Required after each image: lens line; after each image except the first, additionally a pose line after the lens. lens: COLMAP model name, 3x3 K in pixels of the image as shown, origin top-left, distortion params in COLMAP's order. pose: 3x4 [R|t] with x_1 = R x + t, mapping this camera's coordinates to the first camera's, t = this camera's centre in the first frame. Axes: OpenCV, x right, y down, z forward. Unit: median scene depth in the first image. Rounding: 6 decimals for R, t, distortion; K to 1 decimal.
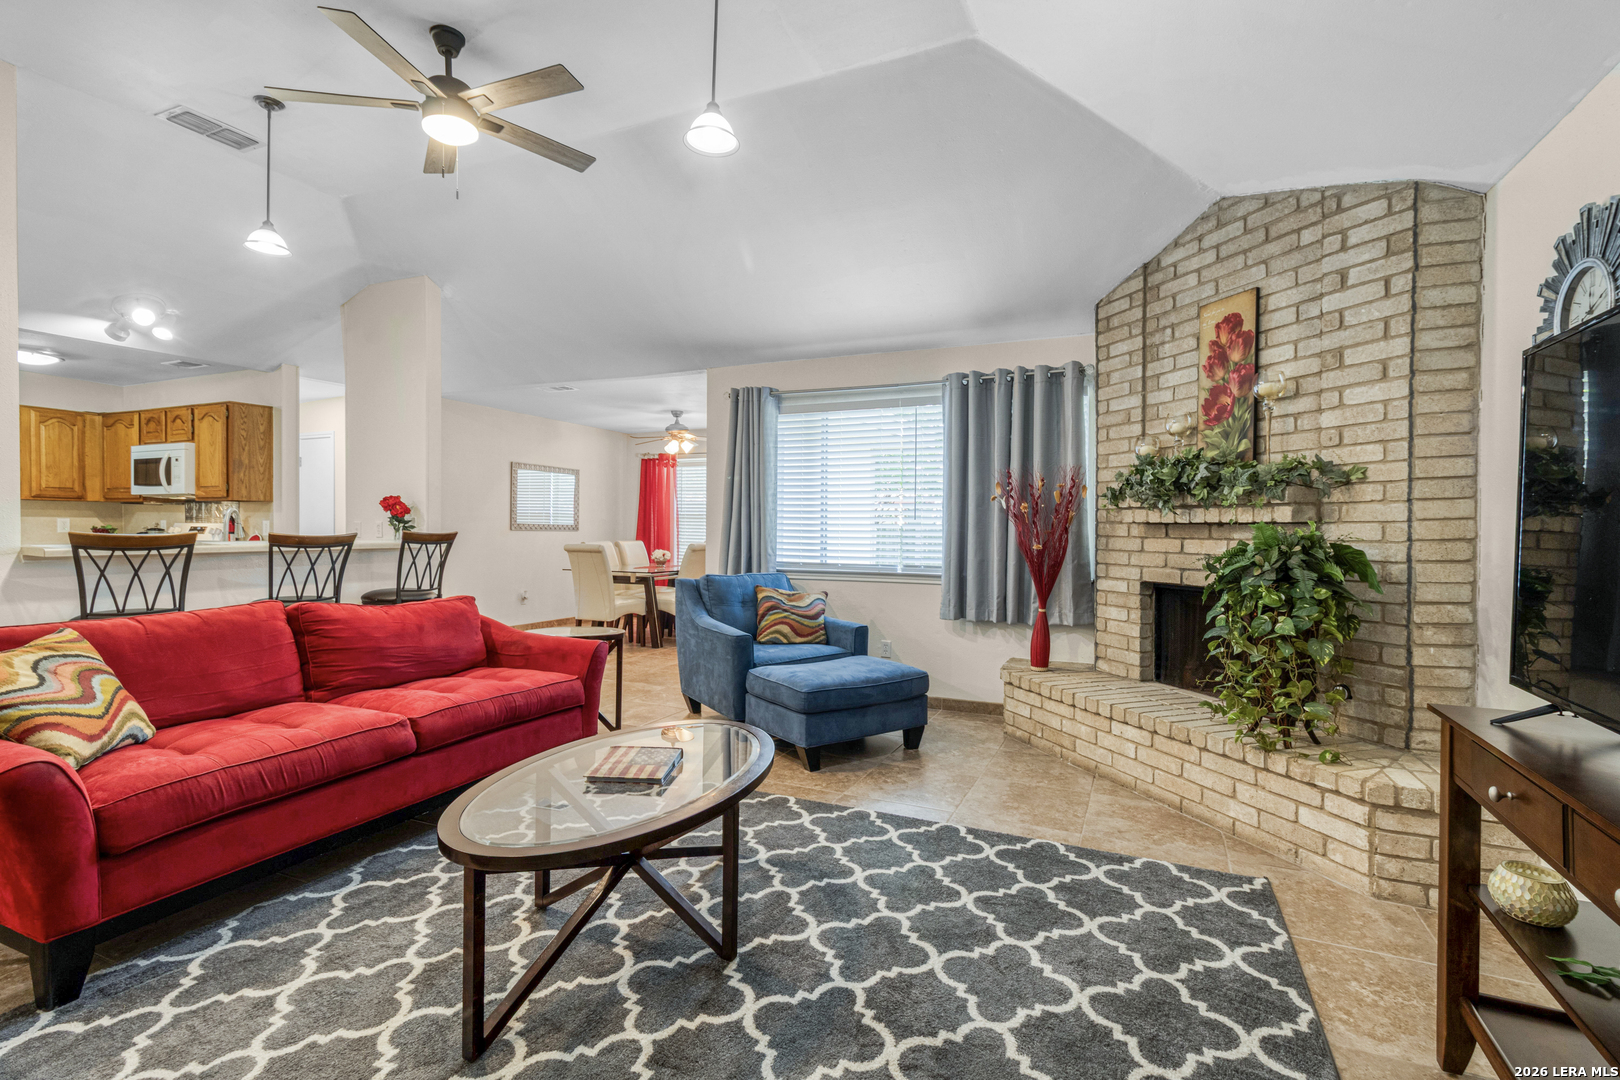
lens RADIAL K [[744.0, 0, 809.7], [0, 744.0, 532.0], [0, 0, 1]] dist [0.004685, 0.000548]
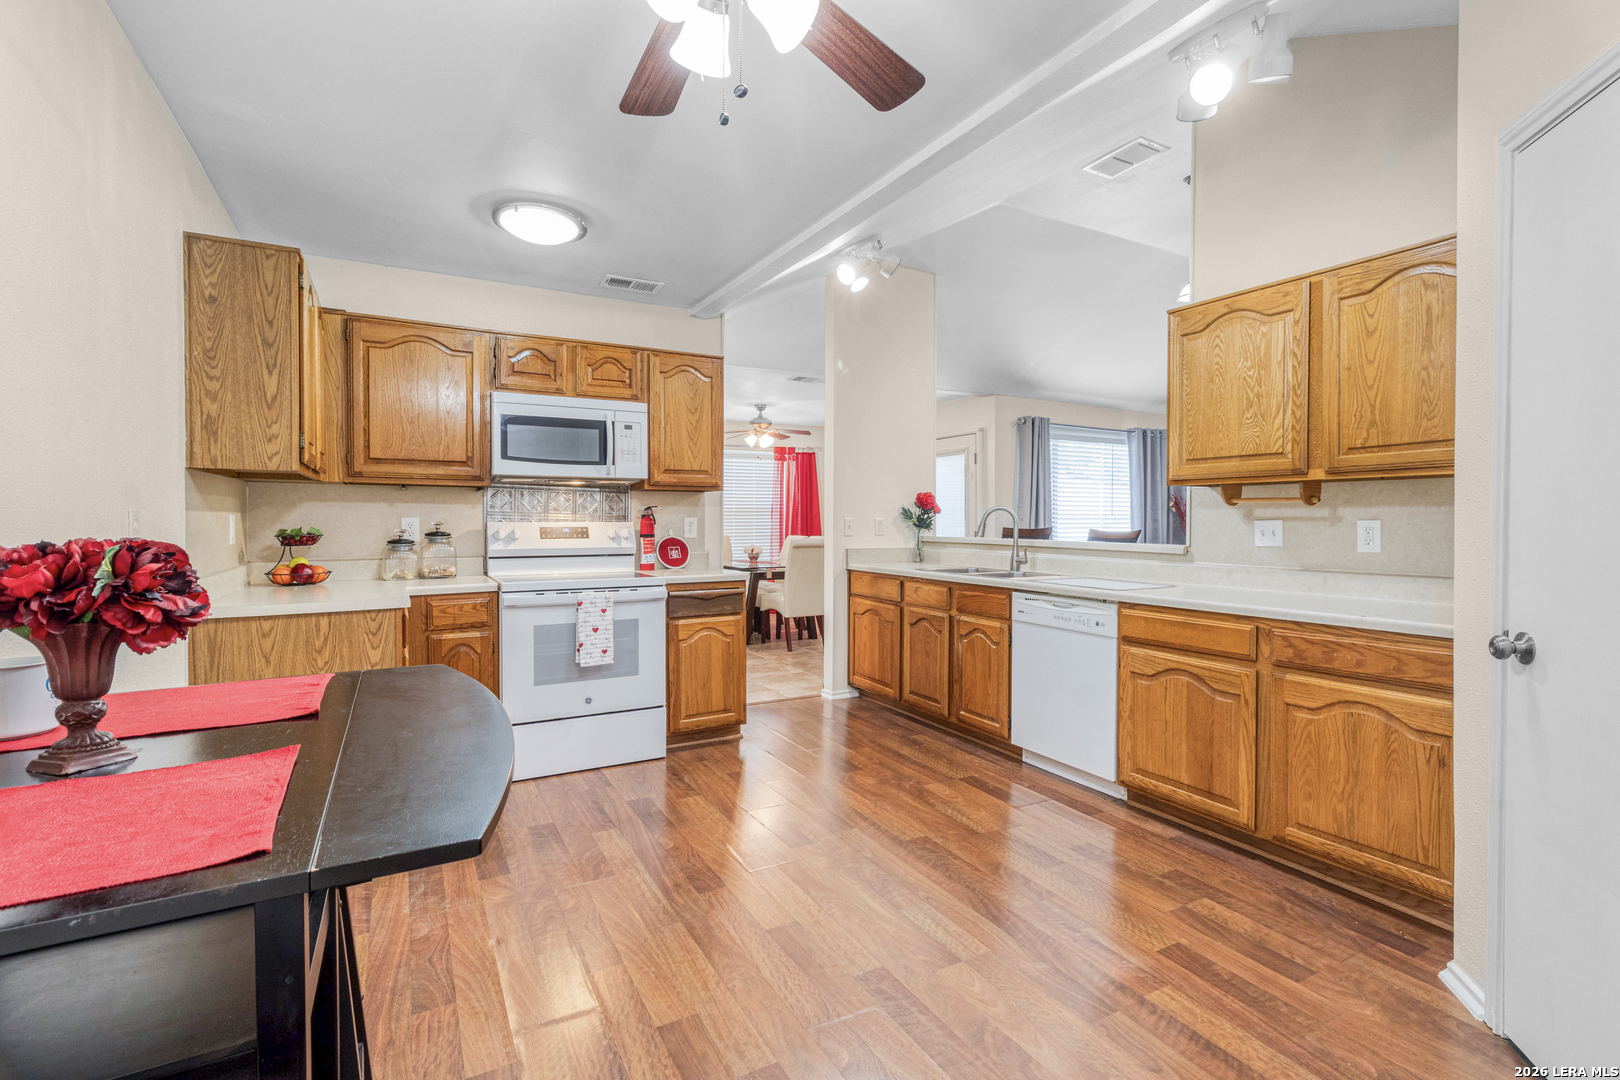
lens RADIAL K [[744.0, 0, 818.9], [0, 744.0, 532.5], [0, 0, 1]] dist [0.004685, 0.000548]
pose [[0.587815, -0.021931, 0.808698, -1.288646], [0.009435, 0.999750, 0.020254, -0.013943], [-0.808940, -0.004275, 0.587875, 0.475232]]
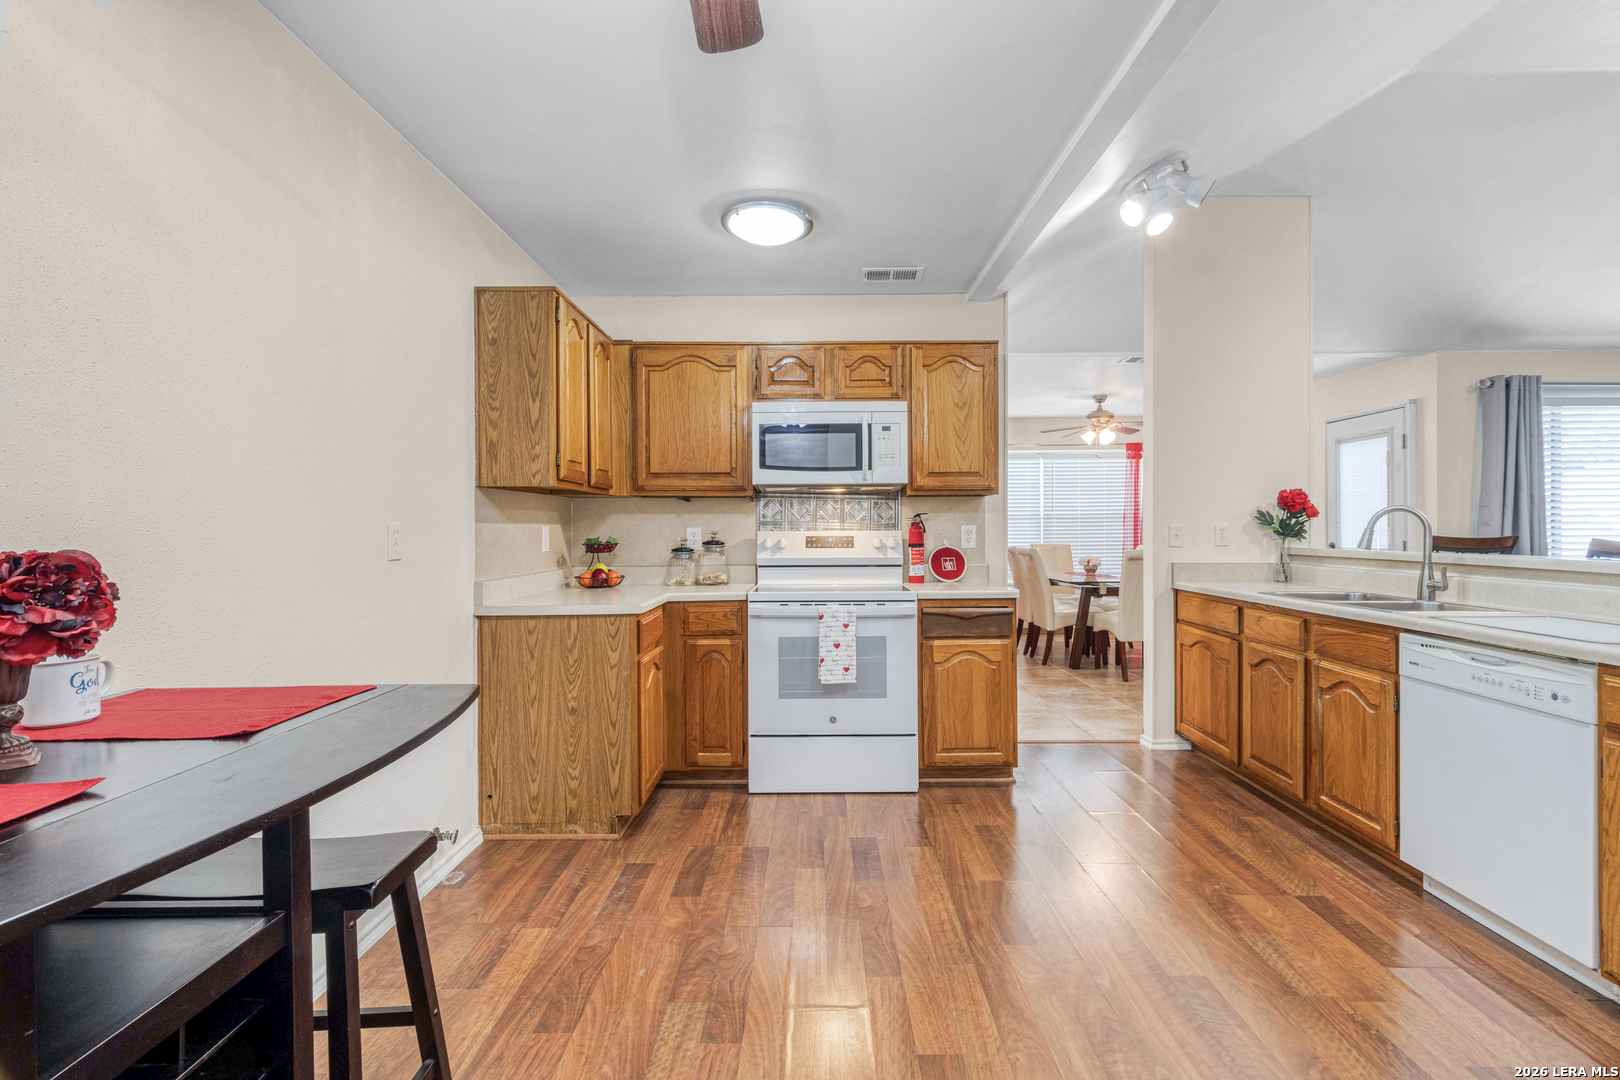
lens RADIAL K [[744.0, 0, 818.6], [0, 744.0, 534.3], [0, 0, 1]] dist [0.004685, 0.000548]
pose [[0.907637, -0.016720, 0.419424, -1.160692], [0.015910, 0.999859, 0.005429, -0.012687], [-0.419455, 0.001745, 0.907774, 0.467005]]
